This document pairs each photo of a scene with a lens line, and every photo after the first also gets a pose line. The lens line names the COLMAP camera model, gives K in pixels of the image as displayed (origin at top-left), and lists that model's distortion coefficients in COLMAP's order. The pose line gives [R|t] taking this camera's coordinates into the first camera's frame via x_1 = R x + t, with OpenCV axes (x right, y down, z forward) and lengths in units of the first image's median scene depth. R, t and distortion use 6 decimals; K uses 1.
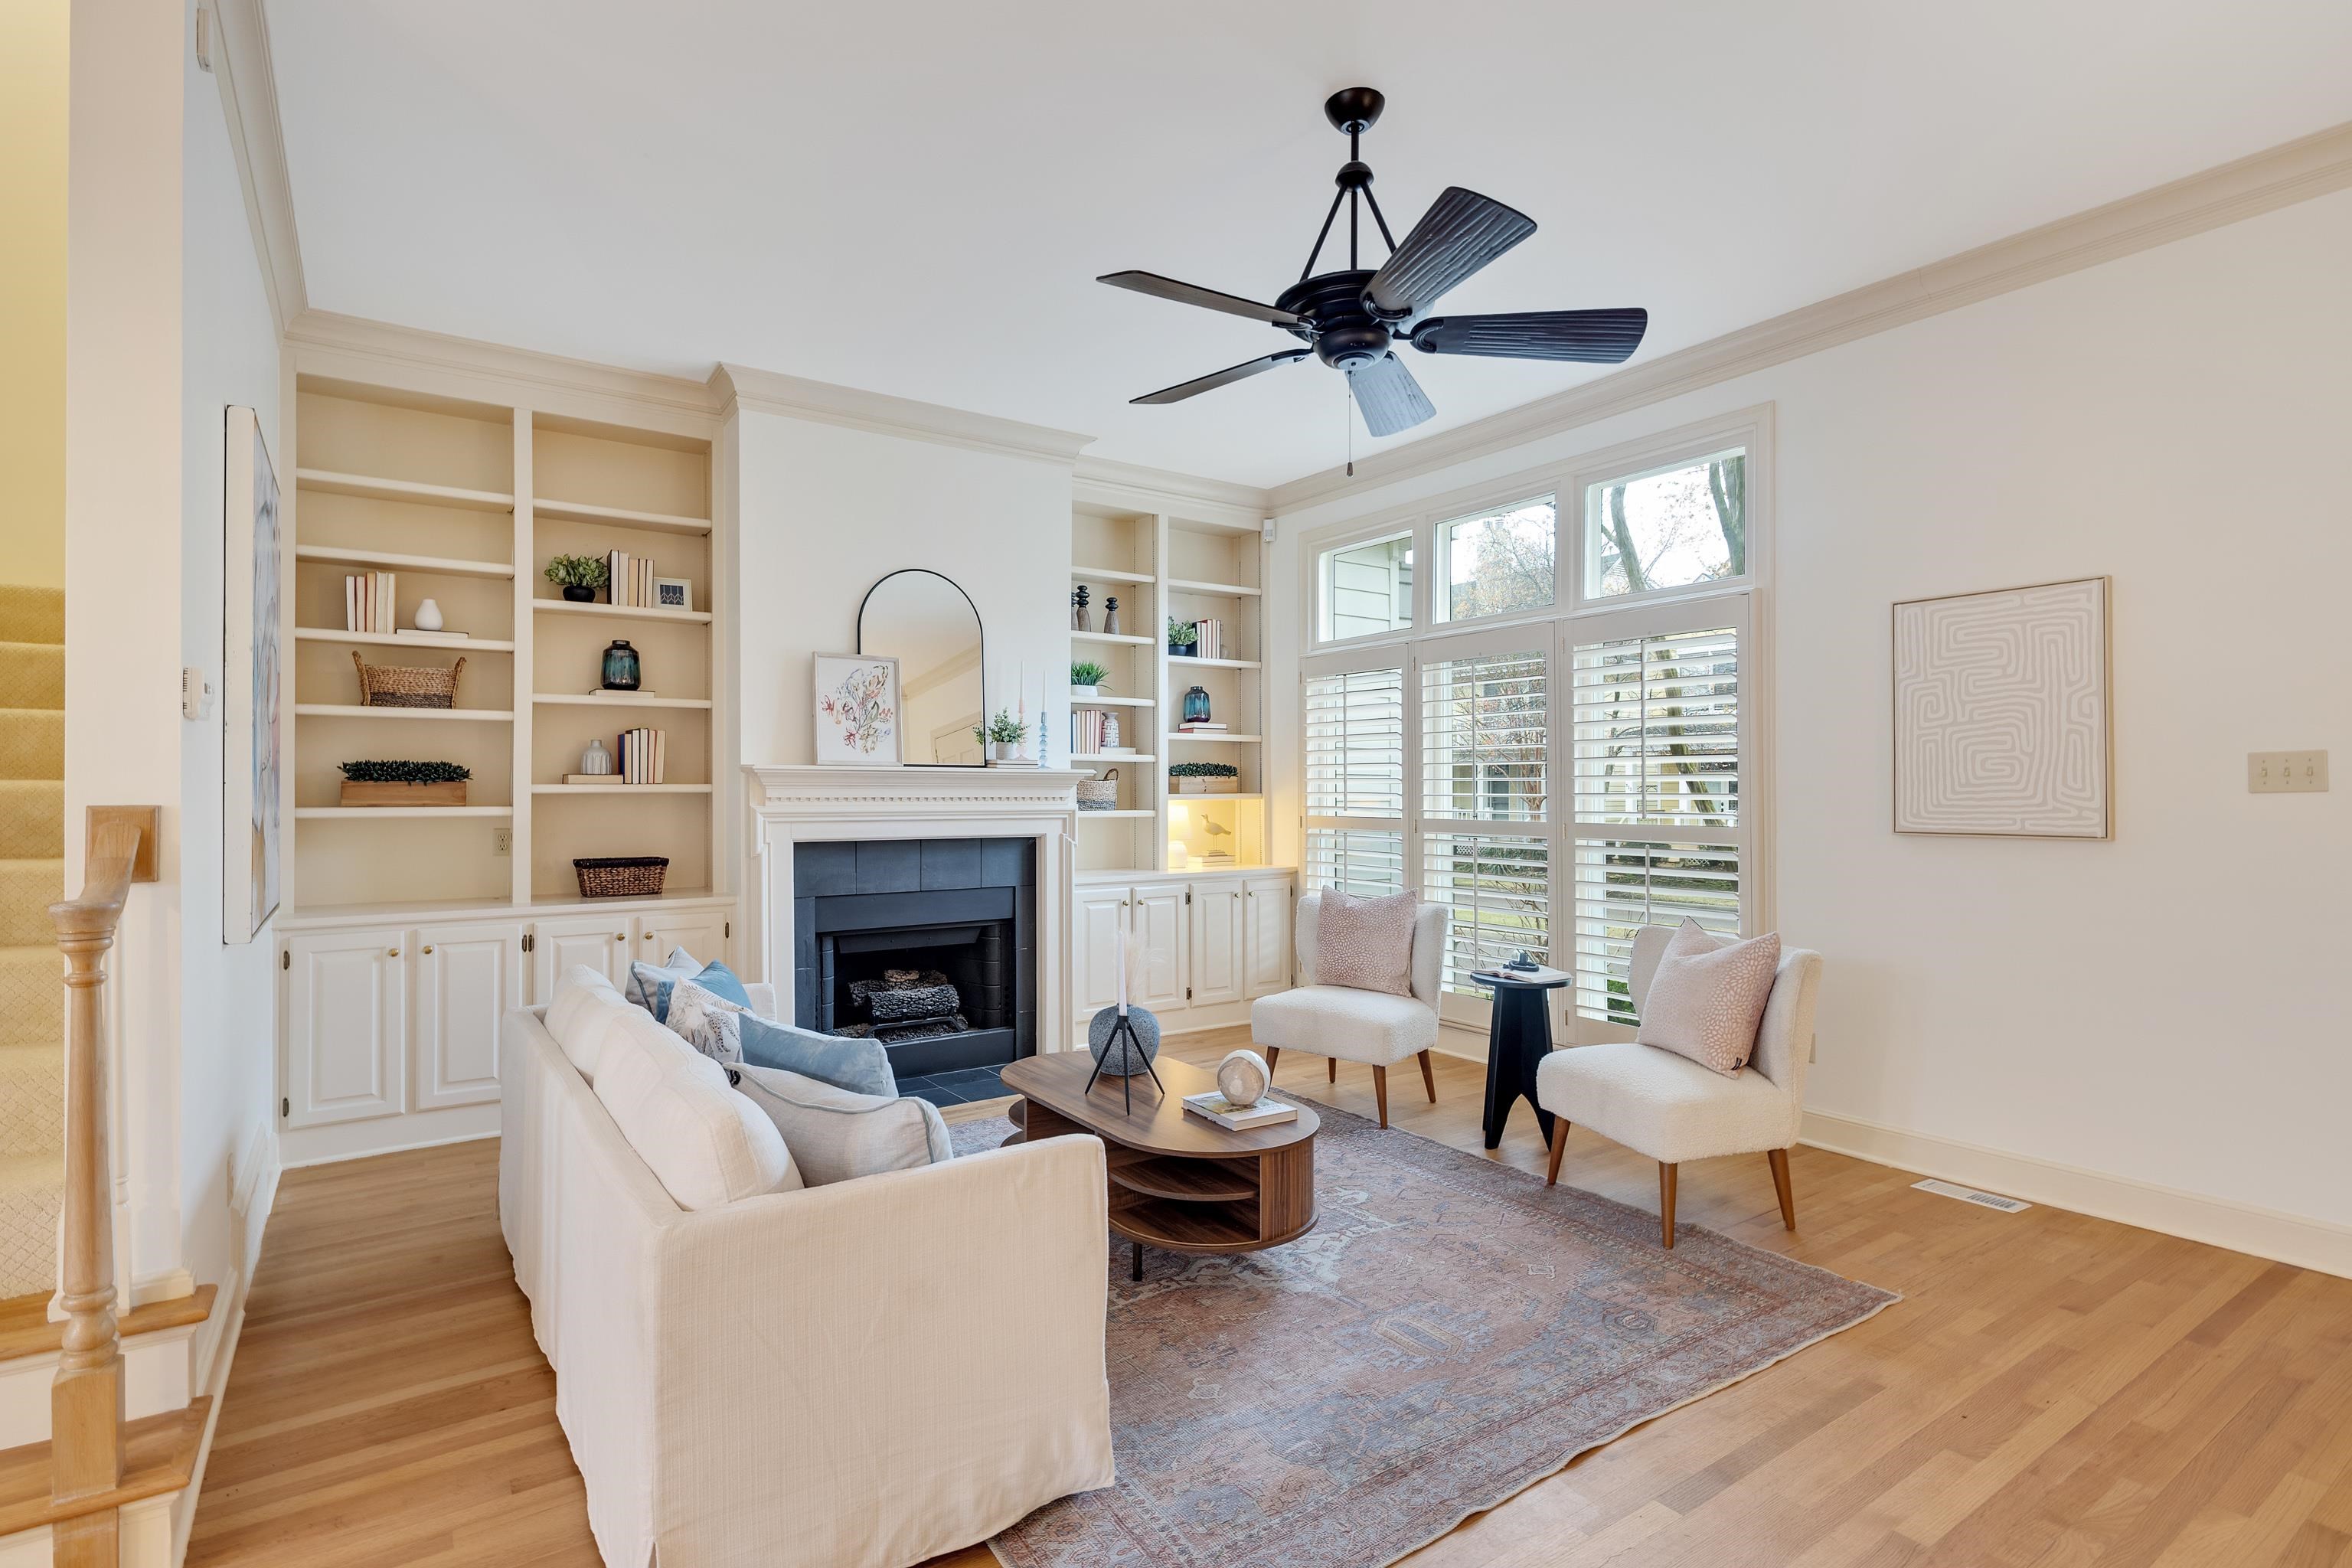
lens RADIAL K [[1137.8, 0, 1165.1], [0, 1137.8, 782.8], [0, 0, 1]] dist [0.006894, -0.005864]
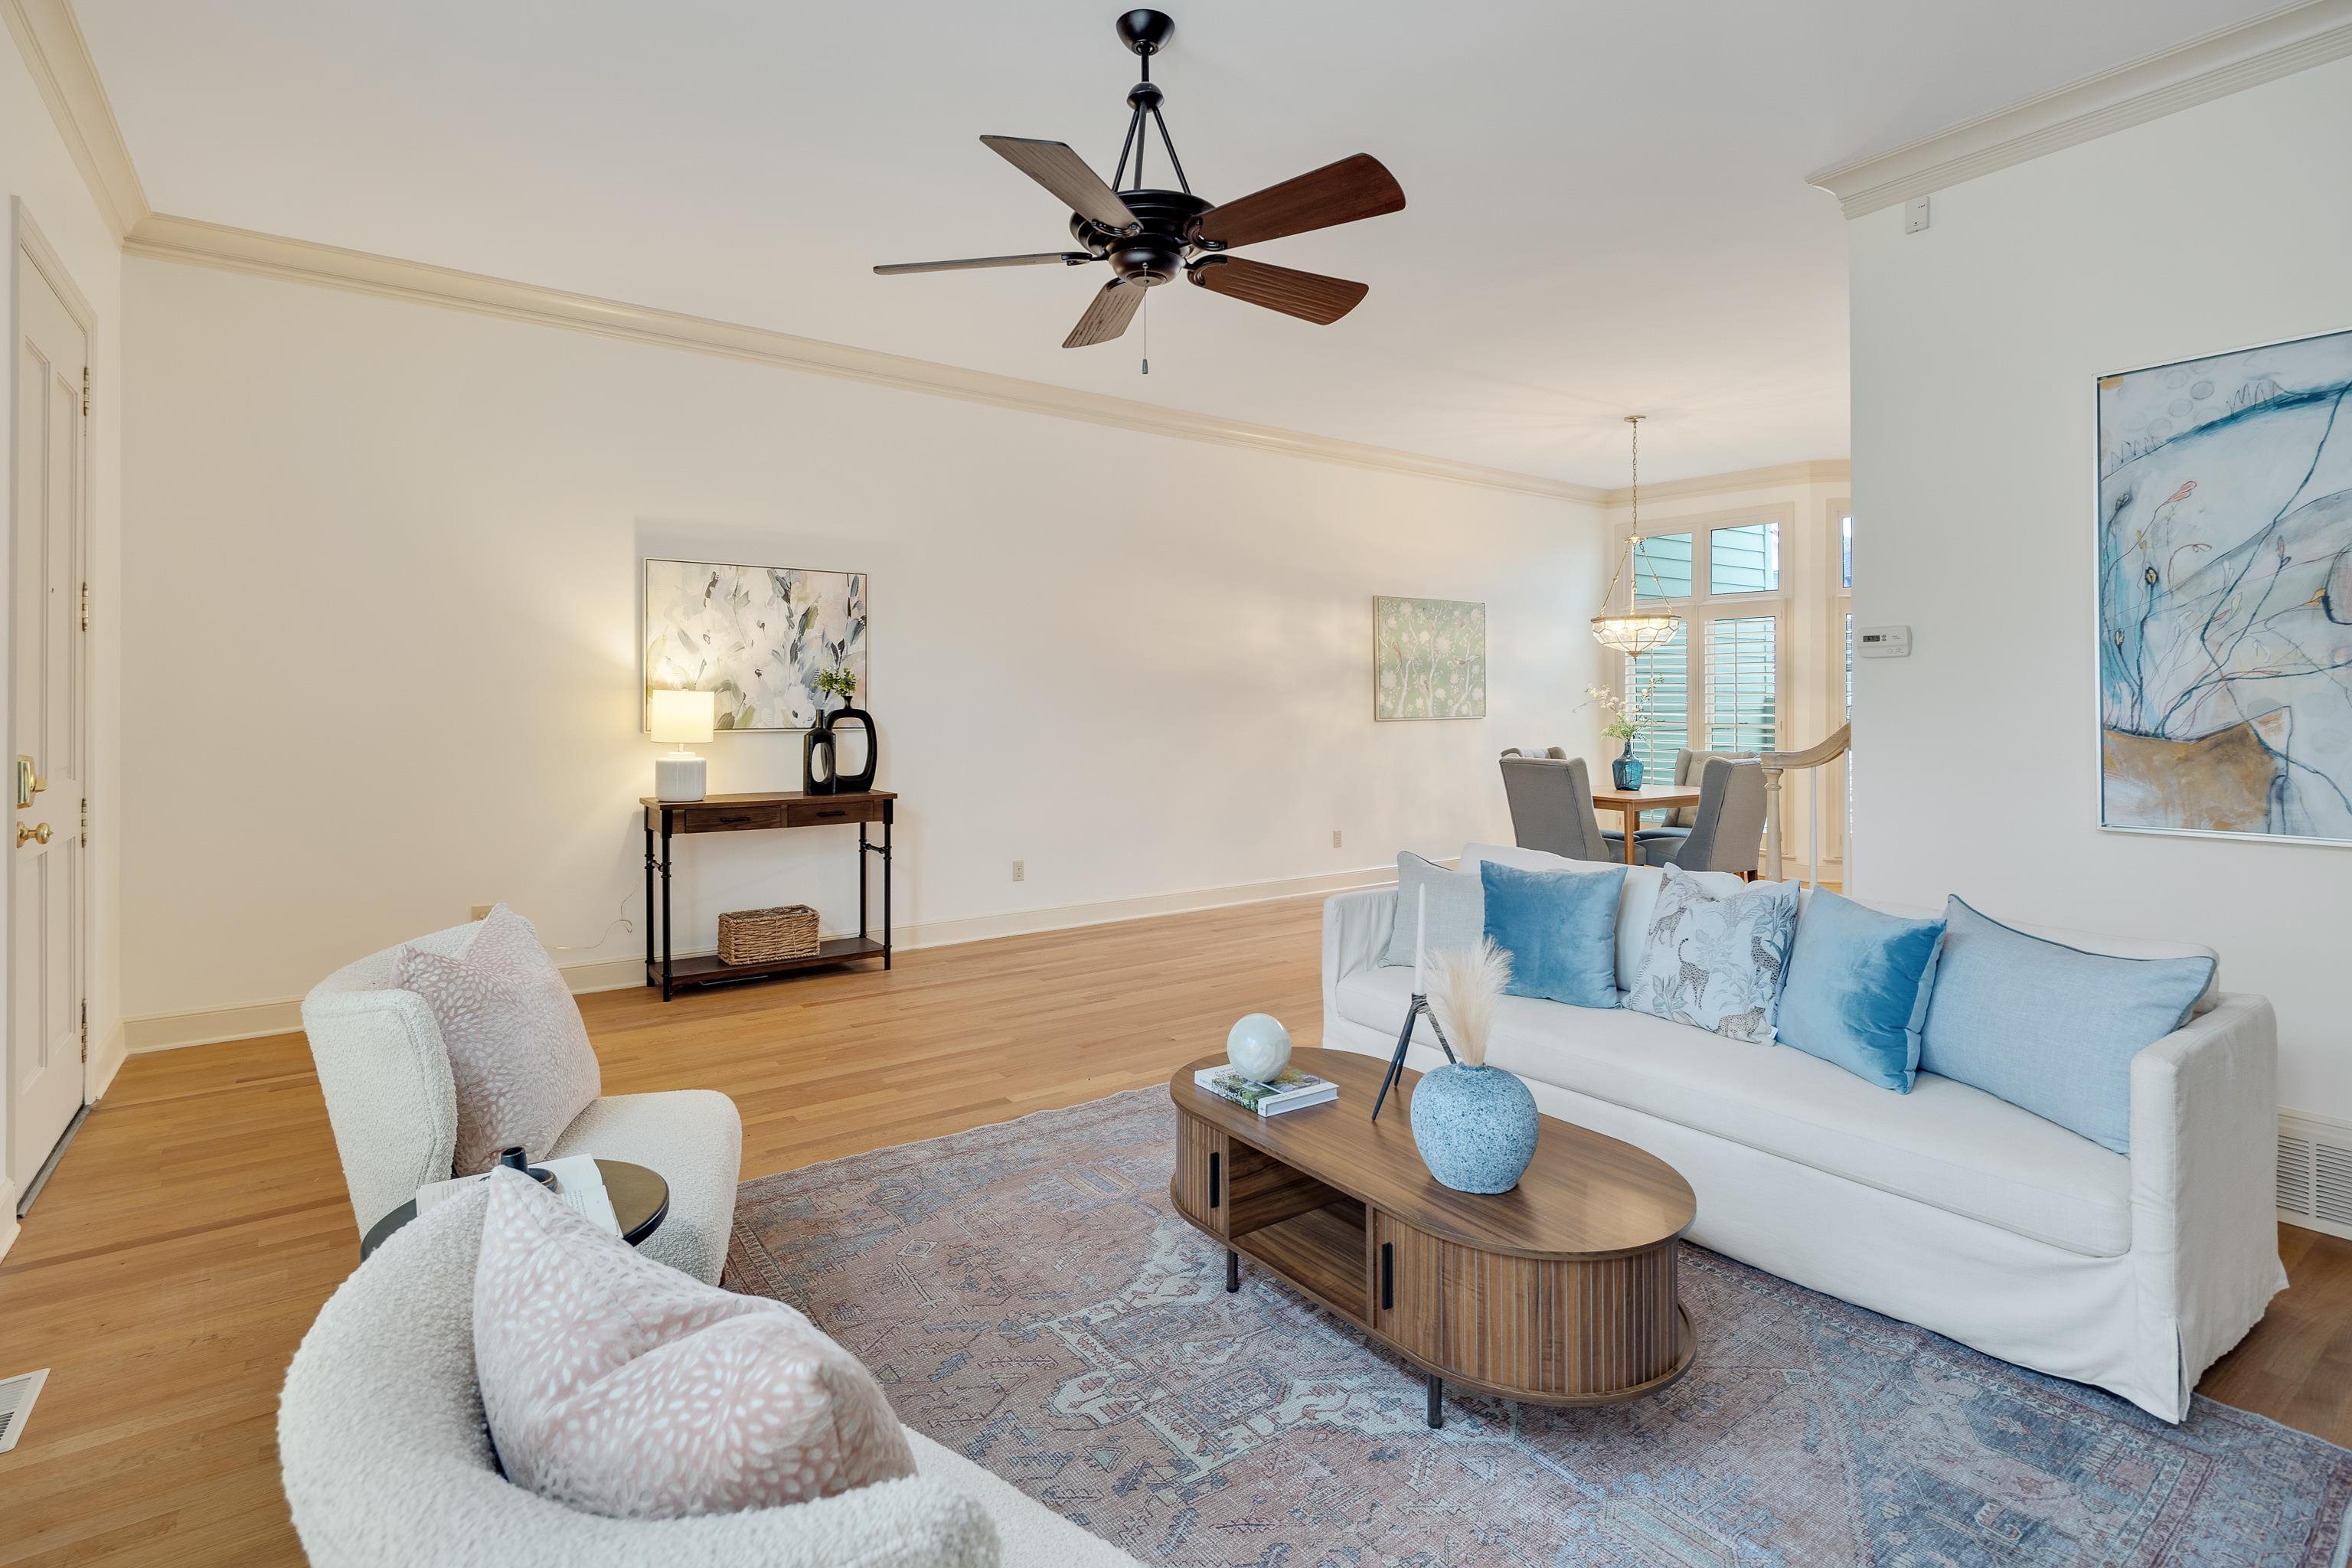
lens RADIAL K [[1137.8, 0, 1157.4], [0, 1137.8, 693.8], [0, 0, 1]] dist [0.006894, -0.005864]
pose [[-0.999650, 0.000093, -0.026462, 0.128449], [0.000506, 0.999878, -0.015635, 0.011681], [0.026457, -0.015643, -0.999528, 1.432418]]
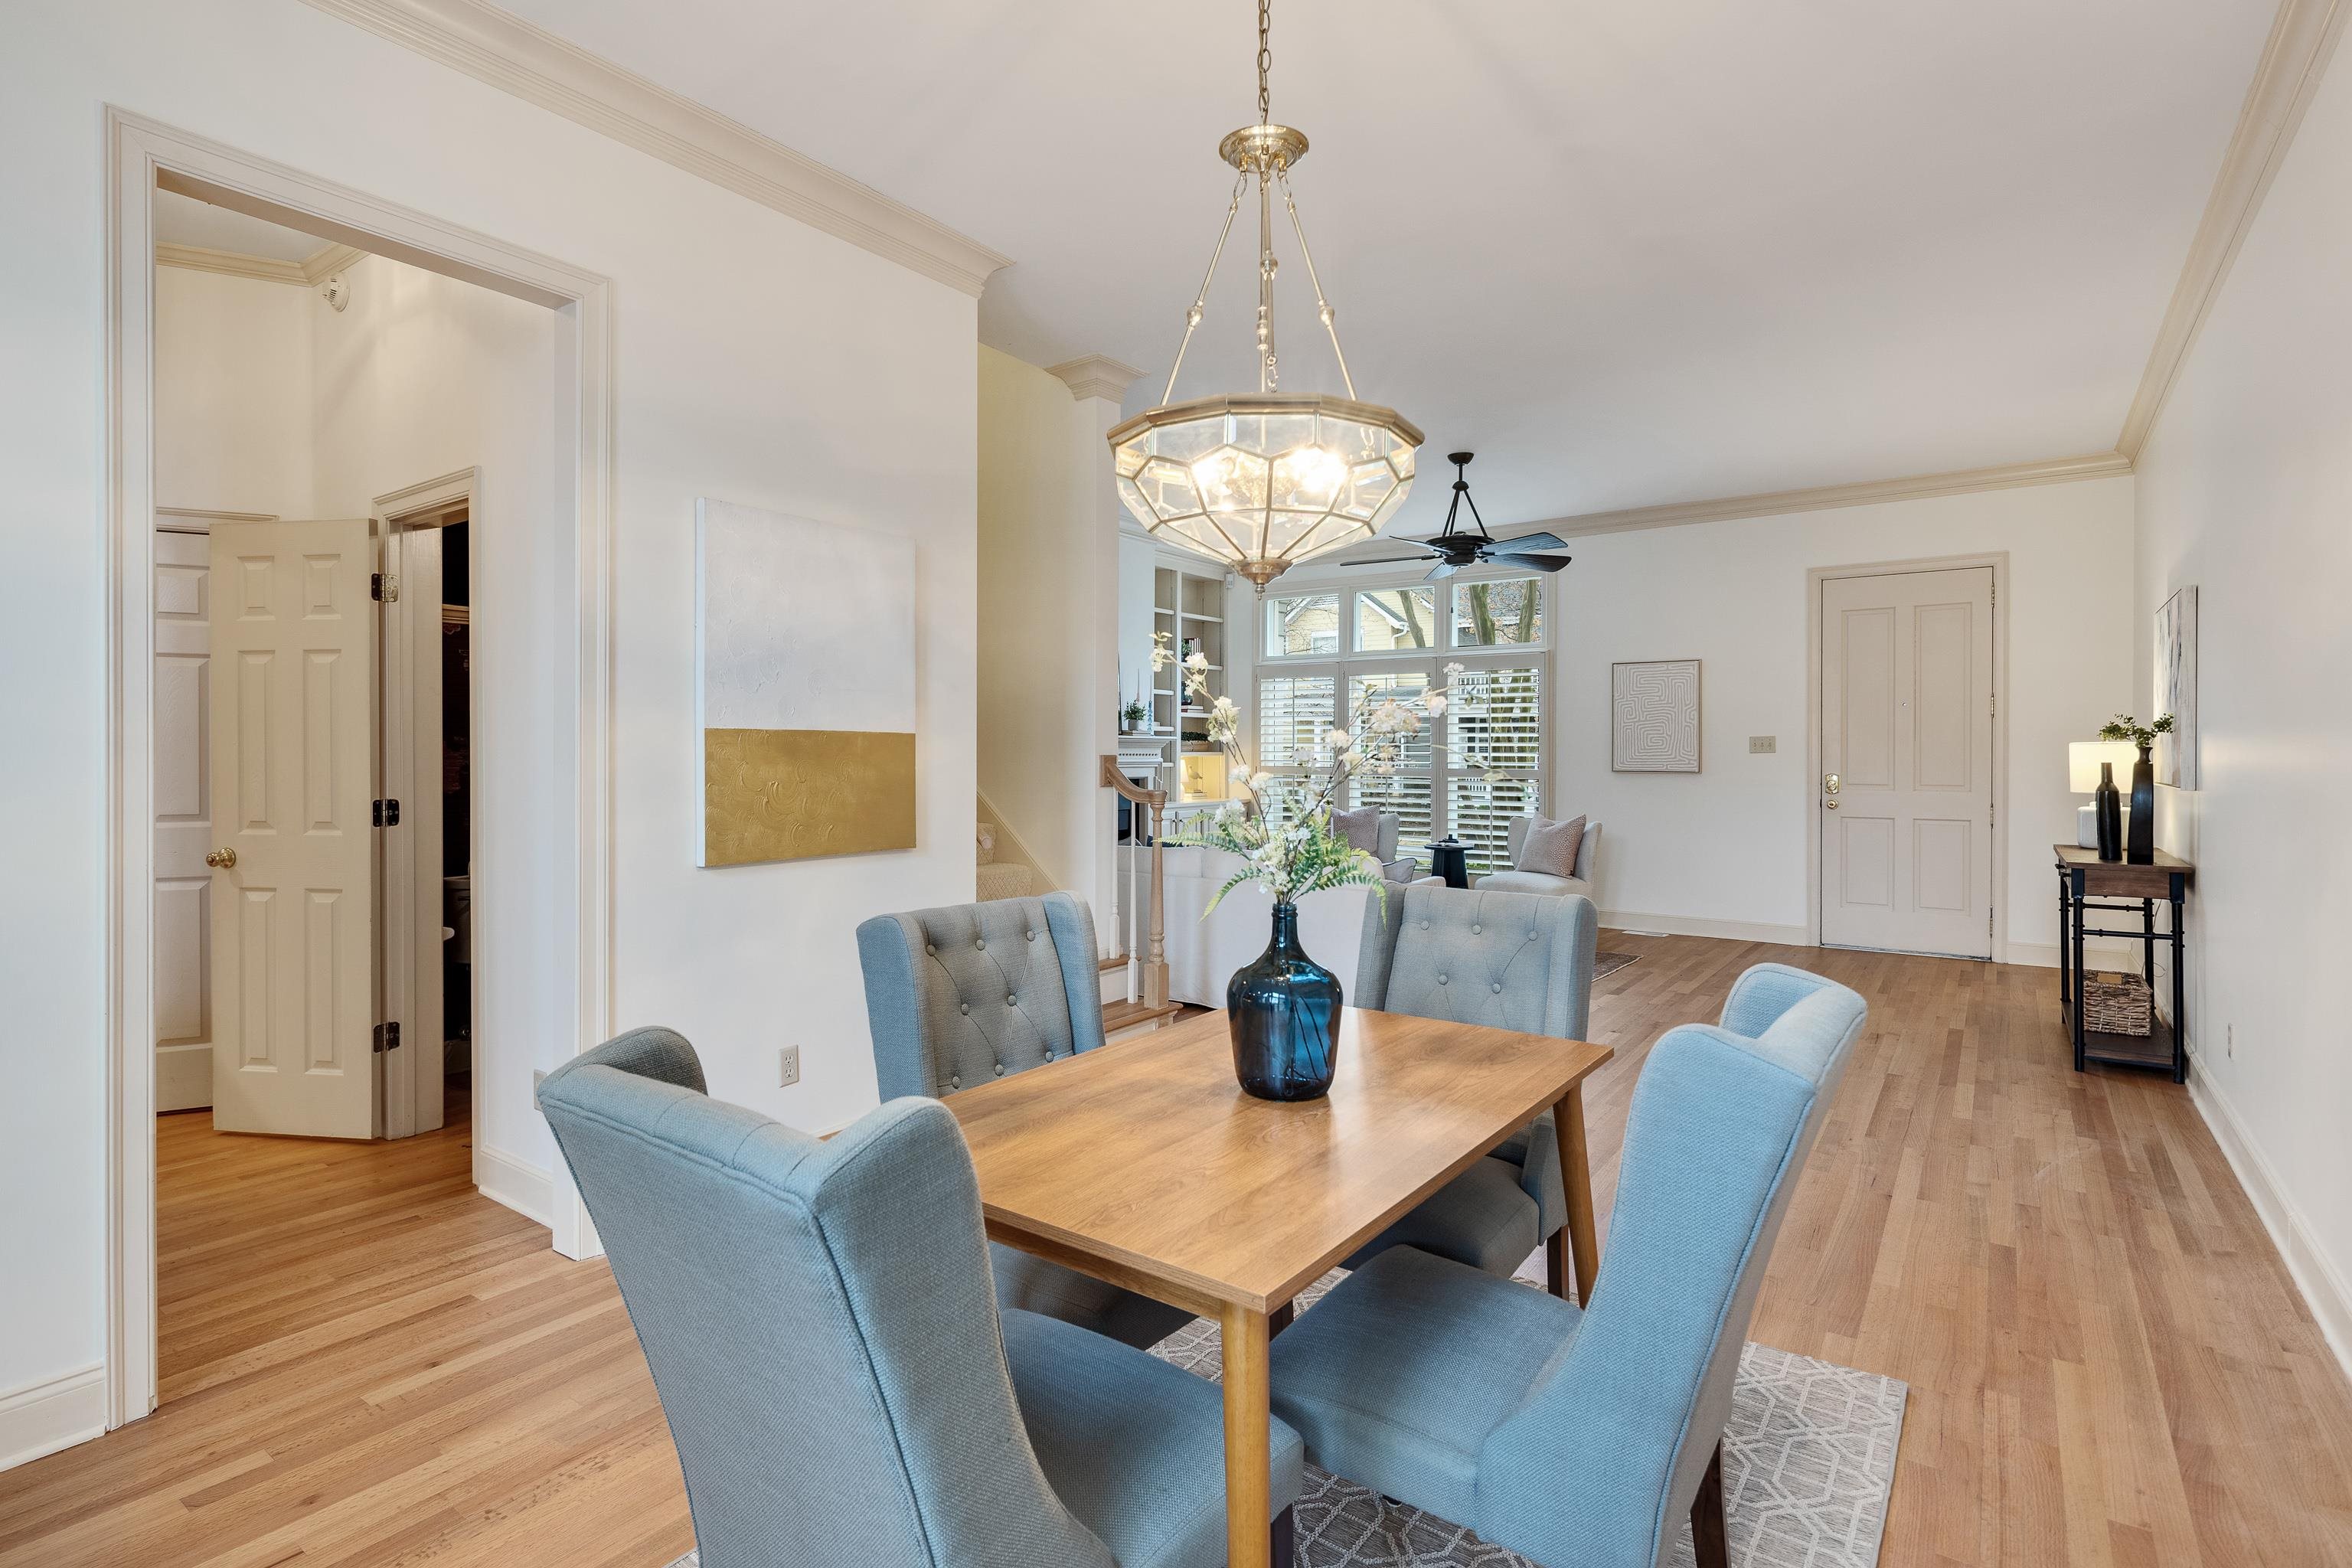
lens RADIAL K [[1137.8, 0, 1164.3], [0, 1137.8, 757.5], [0, 0, 1]] dist [0.006894, -0.005864]
pose [[0.942897, 0.001795, 0.333080, -0.830988], [-0.006561, 0.999892, 0.013185, -0.004674], [-0.333020, -0.014618, 0.942807, -0.702344]]
